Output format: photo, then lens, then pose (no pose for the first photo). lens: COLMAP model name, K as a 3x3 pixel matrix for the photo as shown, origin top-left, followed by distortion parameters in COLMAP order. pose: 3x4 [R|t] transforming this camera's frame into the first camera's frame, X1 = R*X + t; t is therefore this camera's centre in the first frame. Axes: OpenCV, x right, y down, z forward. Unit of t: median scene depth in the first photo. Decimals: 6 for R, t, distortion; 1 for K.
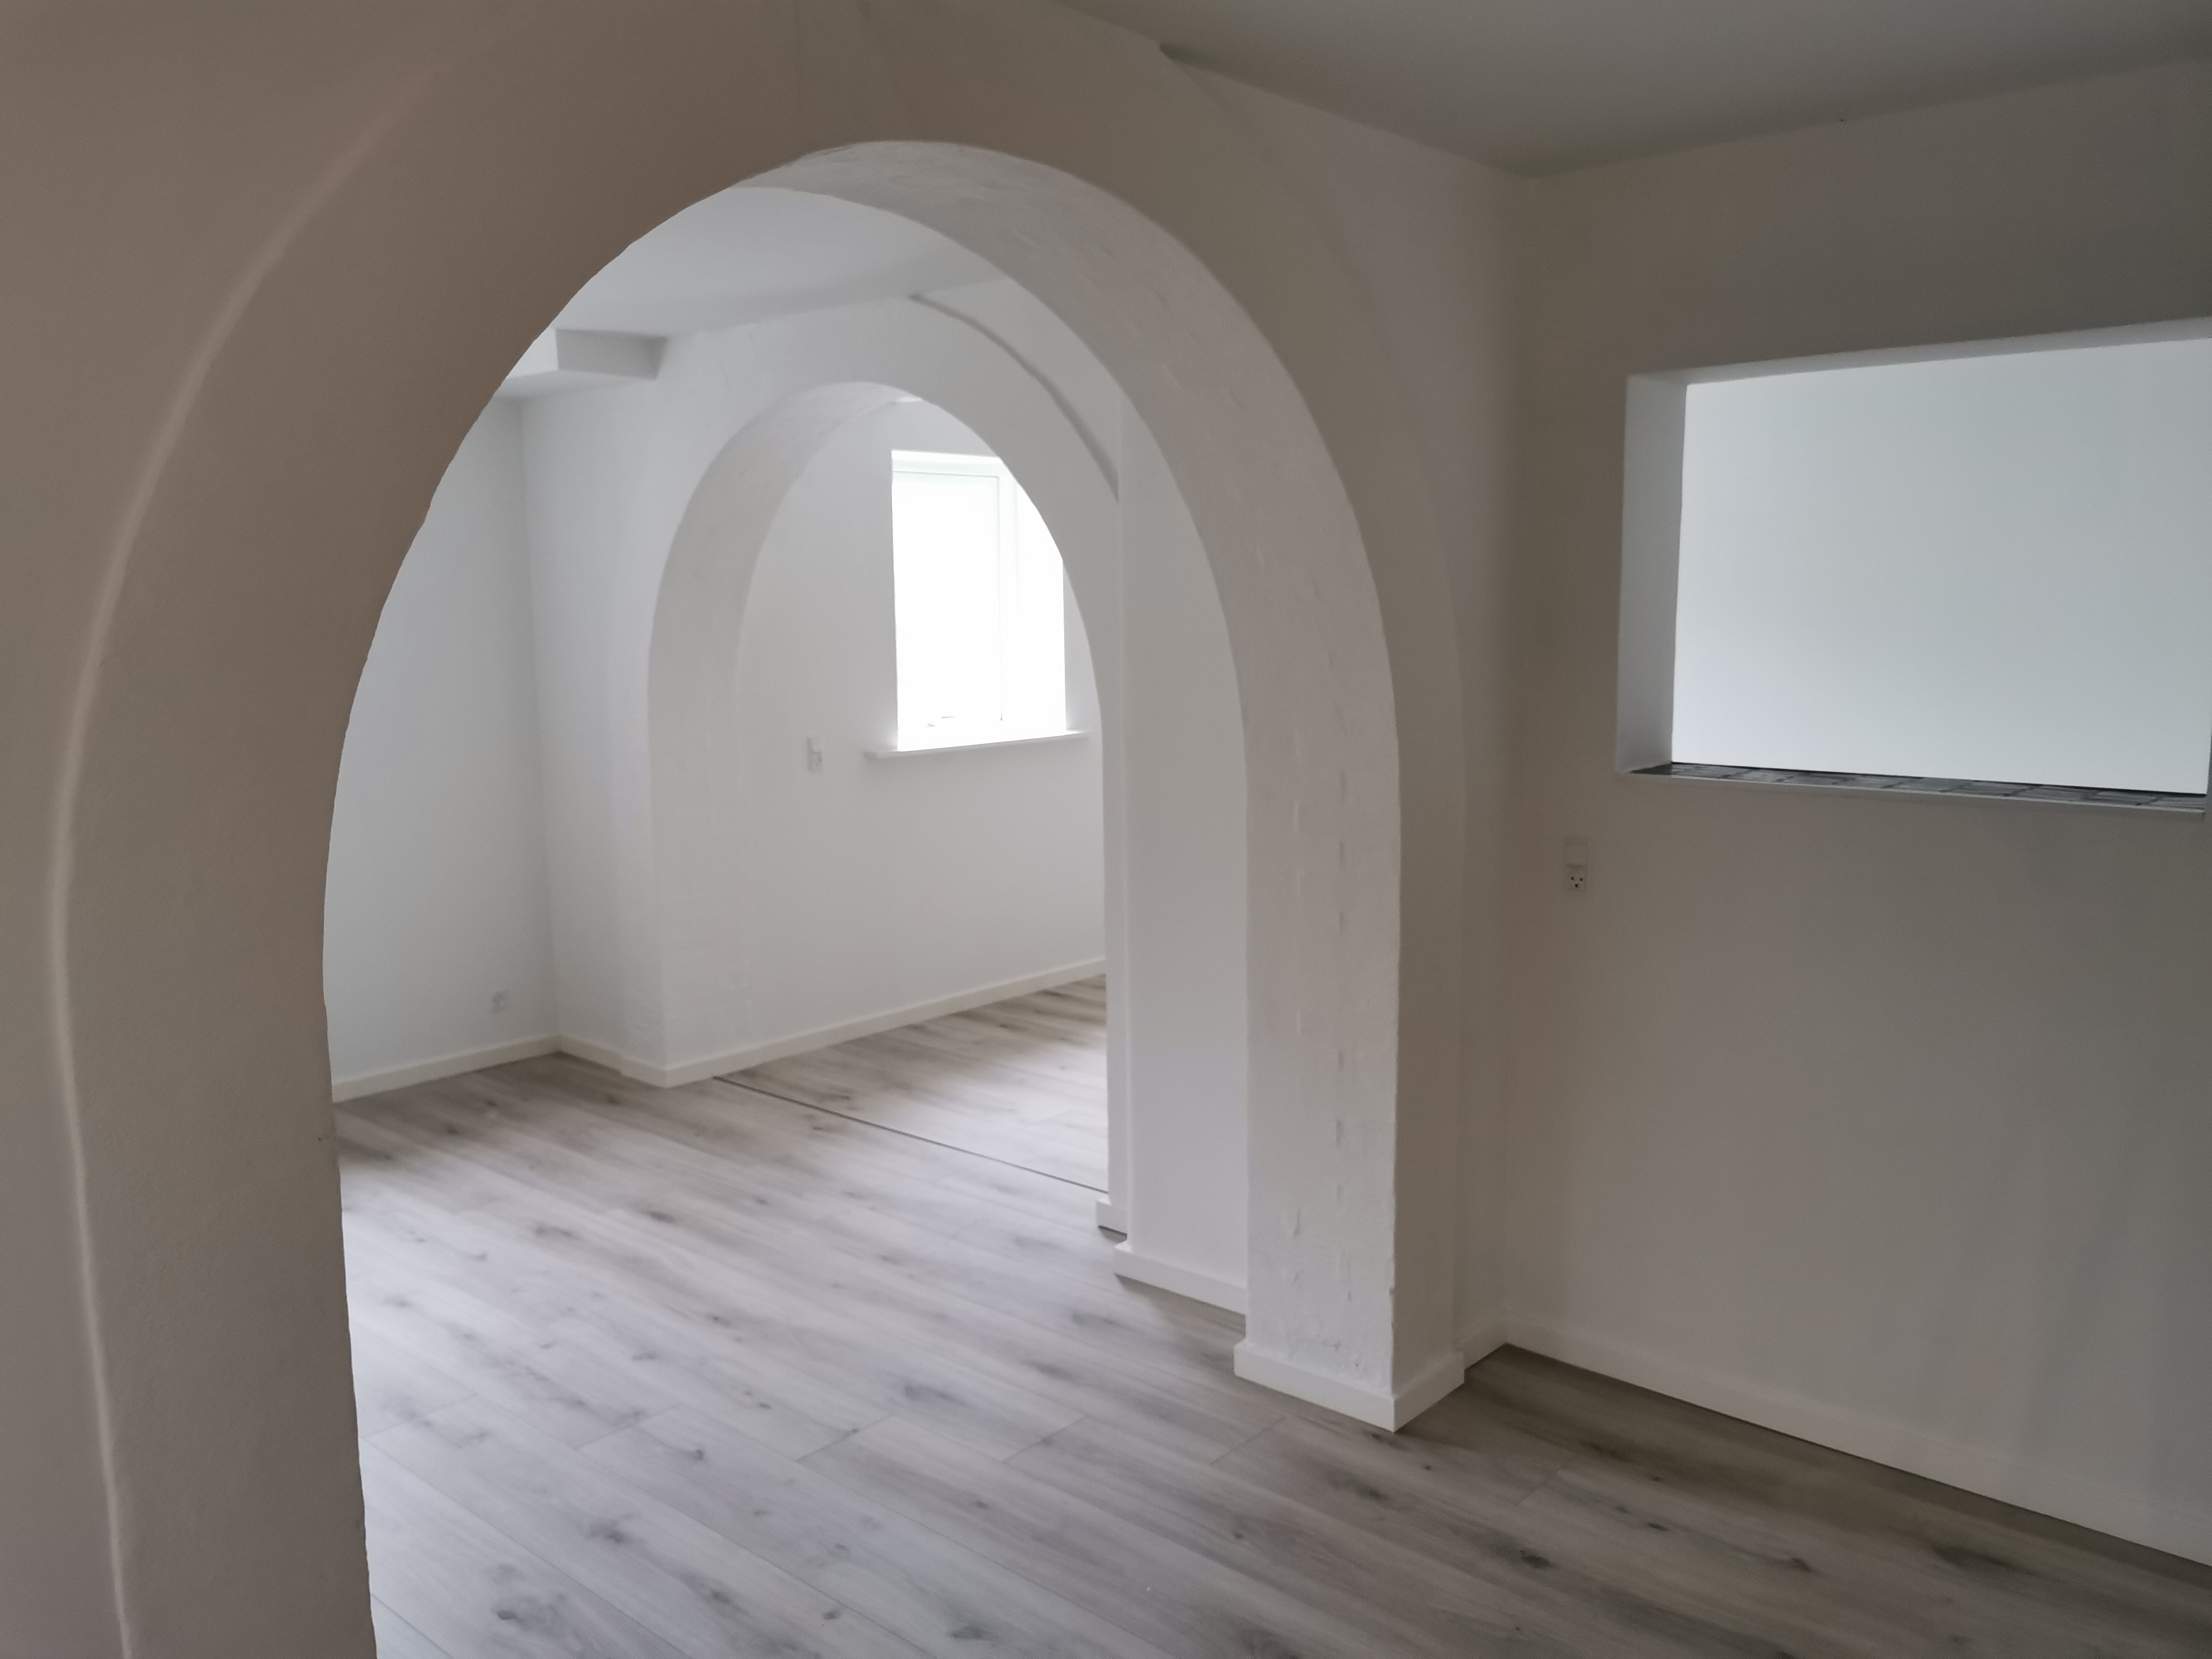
lens RADIAL K [[1717.4, 0, 1108.1], [0, 1717.4, 848.7], [0, 0, 1]] dist [0.042836, -0.059408]
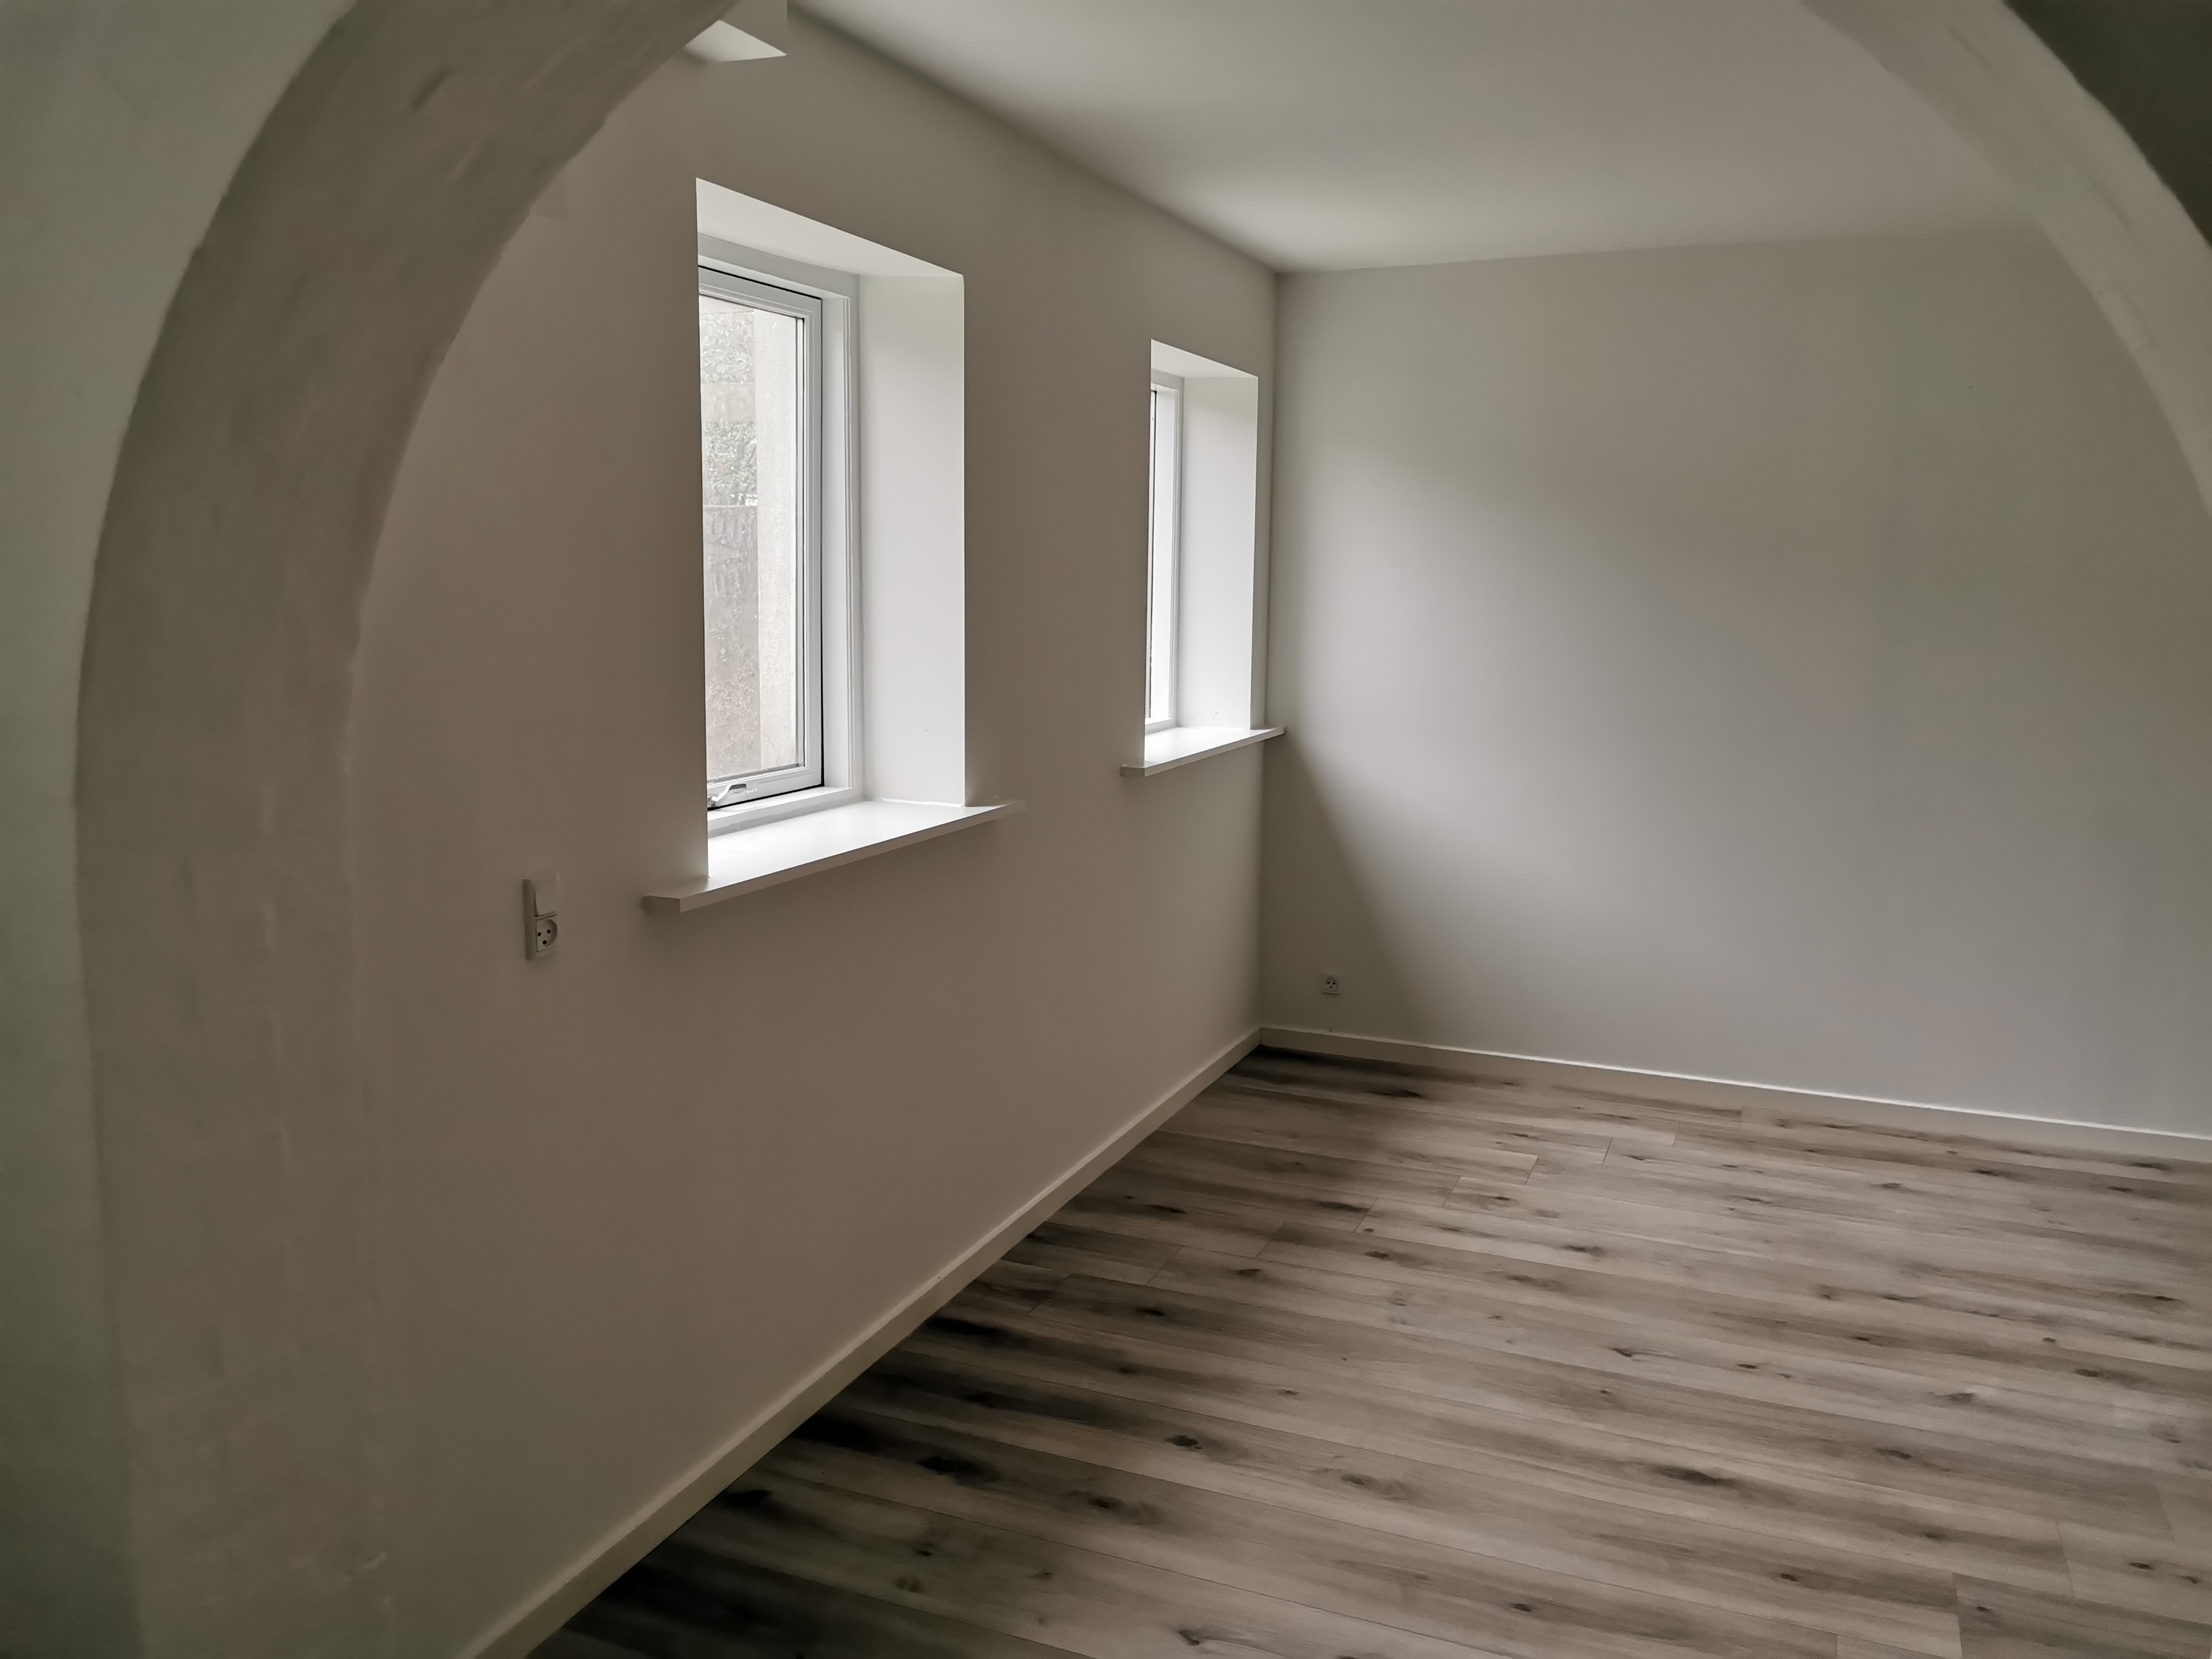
lens RADIAL K [[1717.4, 0, 1111.4], [0, 1717.4, 818.1], [0, 0, 1]] dist [0.042836, -0.059408]
pose [[0.943900, -0.026700, 0.329149, -0.193245], [0.025260, 0.999643, 0.008649, -0.085559], [-0.329262, 0.000151, 0.944238, 0.643086]]
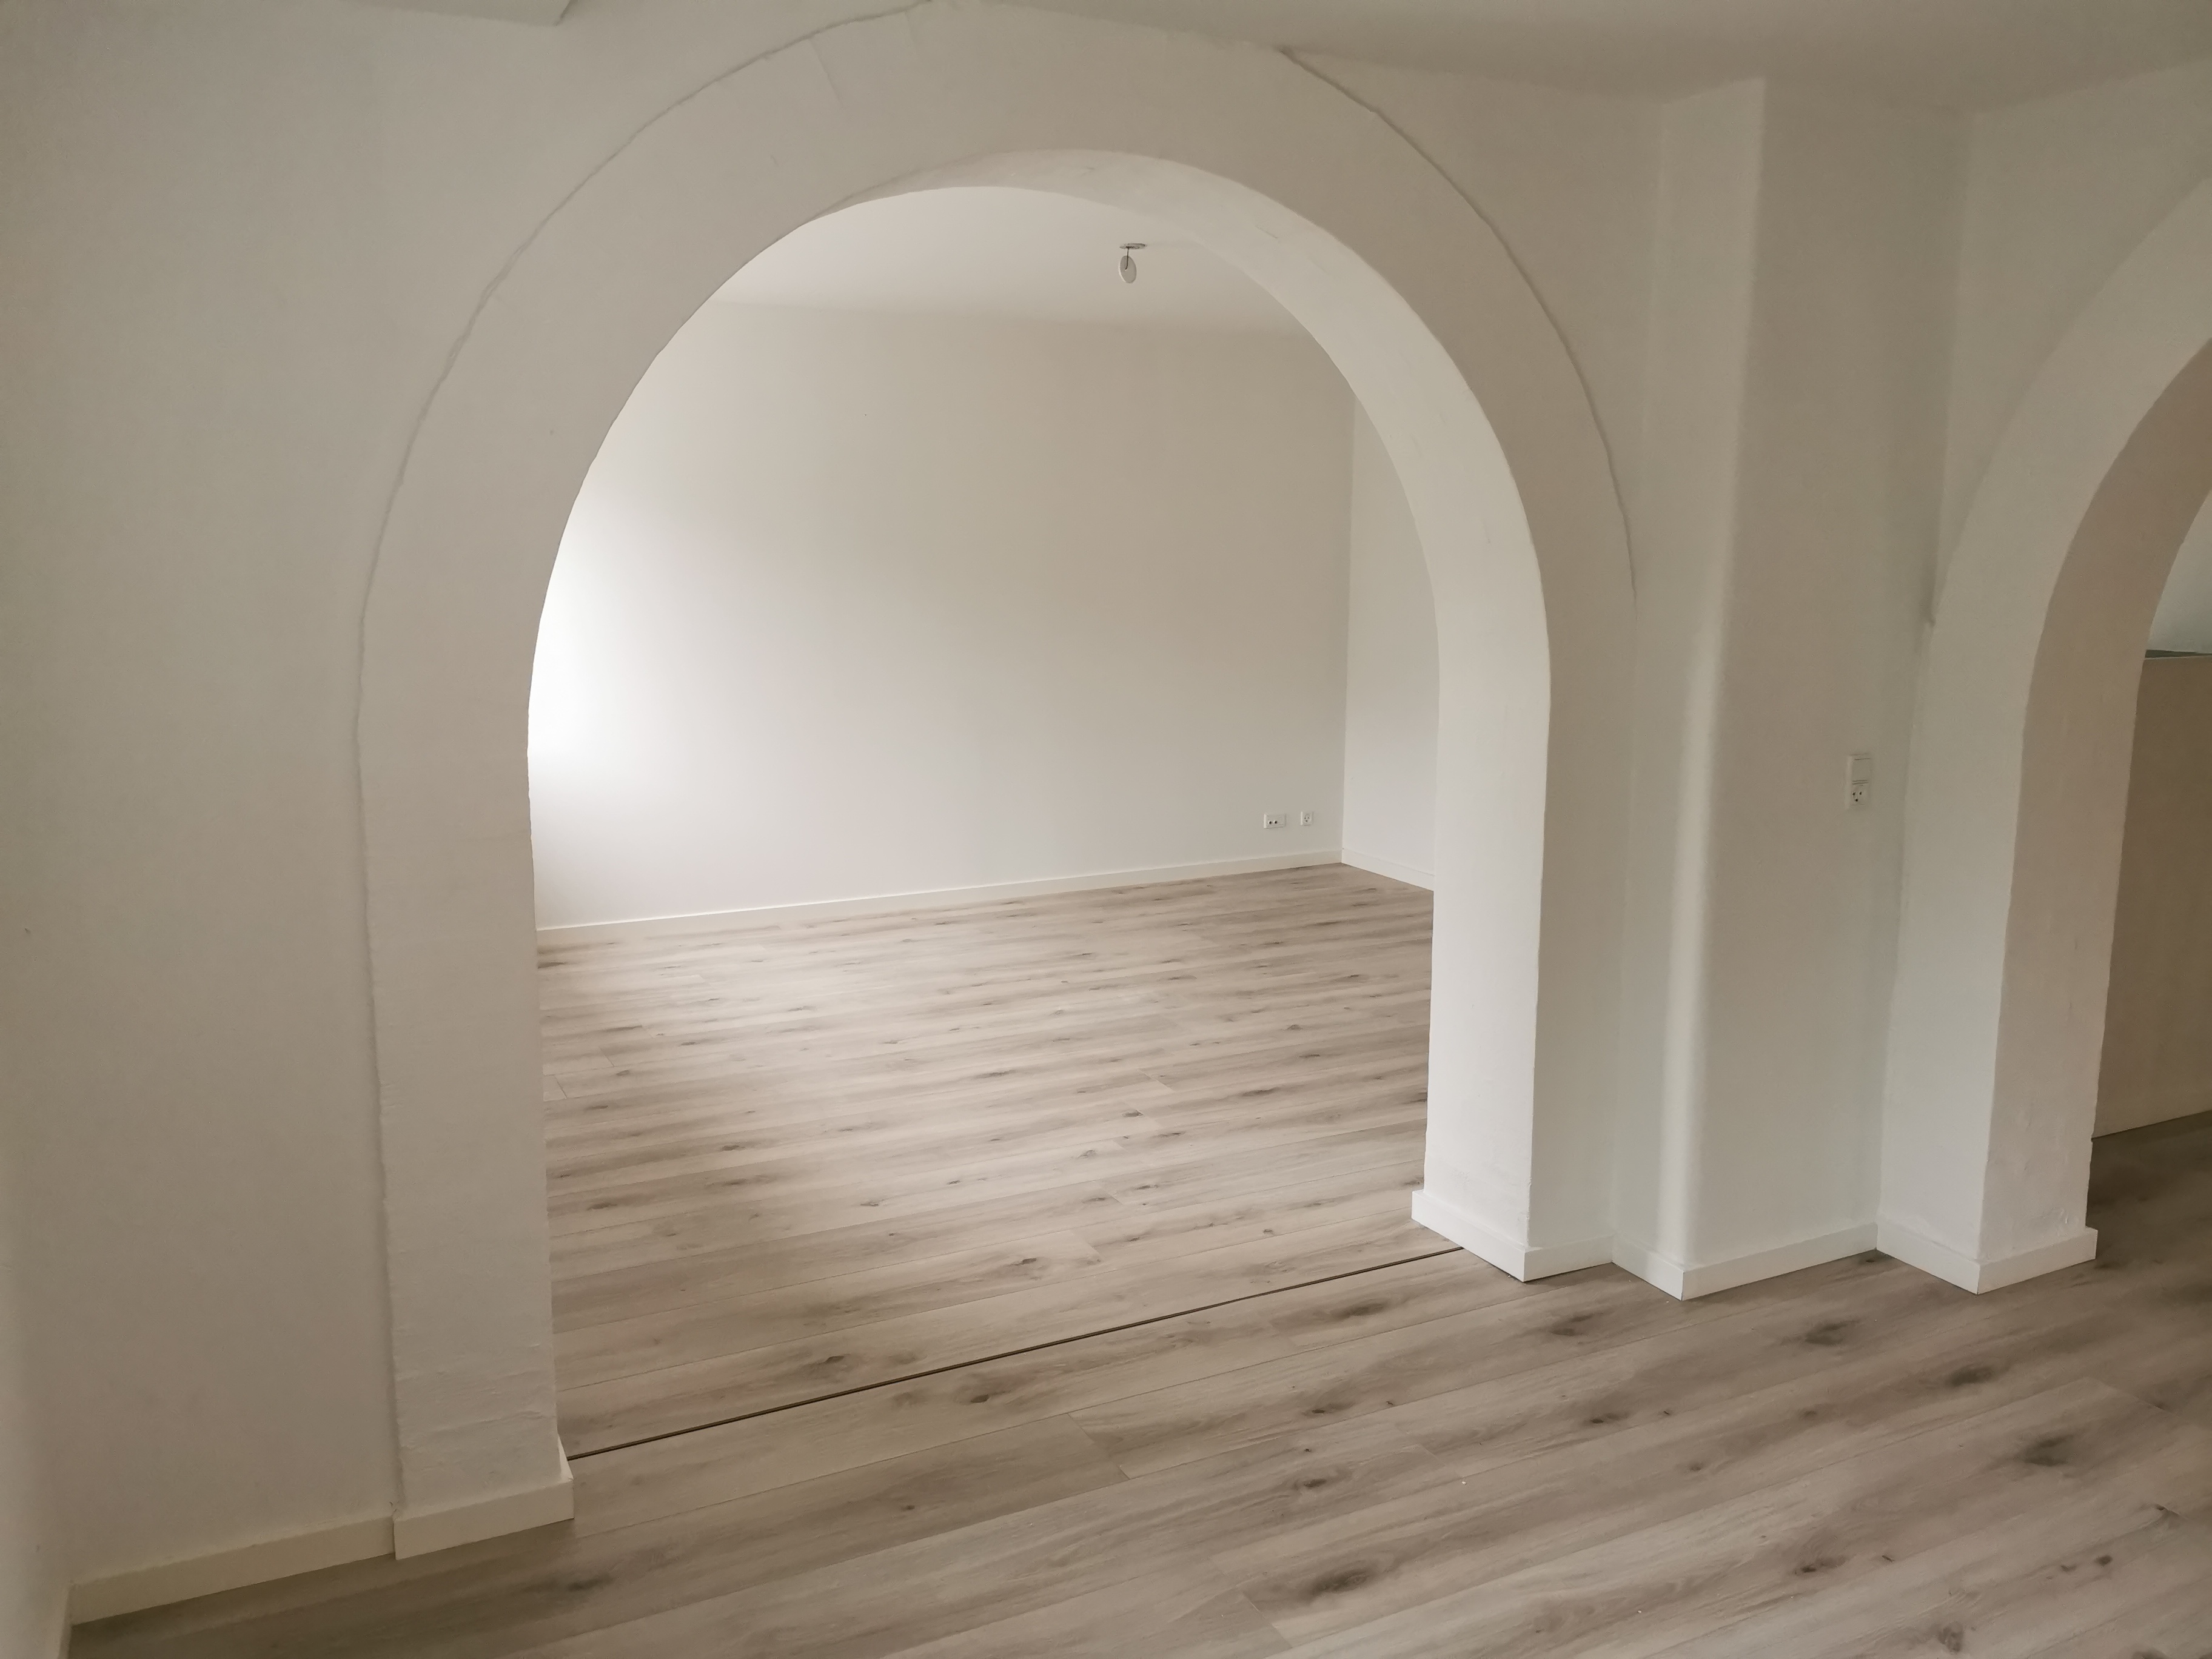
lens RADIAL K [[1717.4, 0, 1094.3], [0, 1717.4, 826.1], [0, 0, 1]] dist [0.042836, -0.059408]
pose [[0.372637, -0.145327, 0.916527, -0.638967], [0.135962, 0.985553, 0.100994, -0.082560], [-0.917963, 0.086979, 0.387012, 0.686456]]
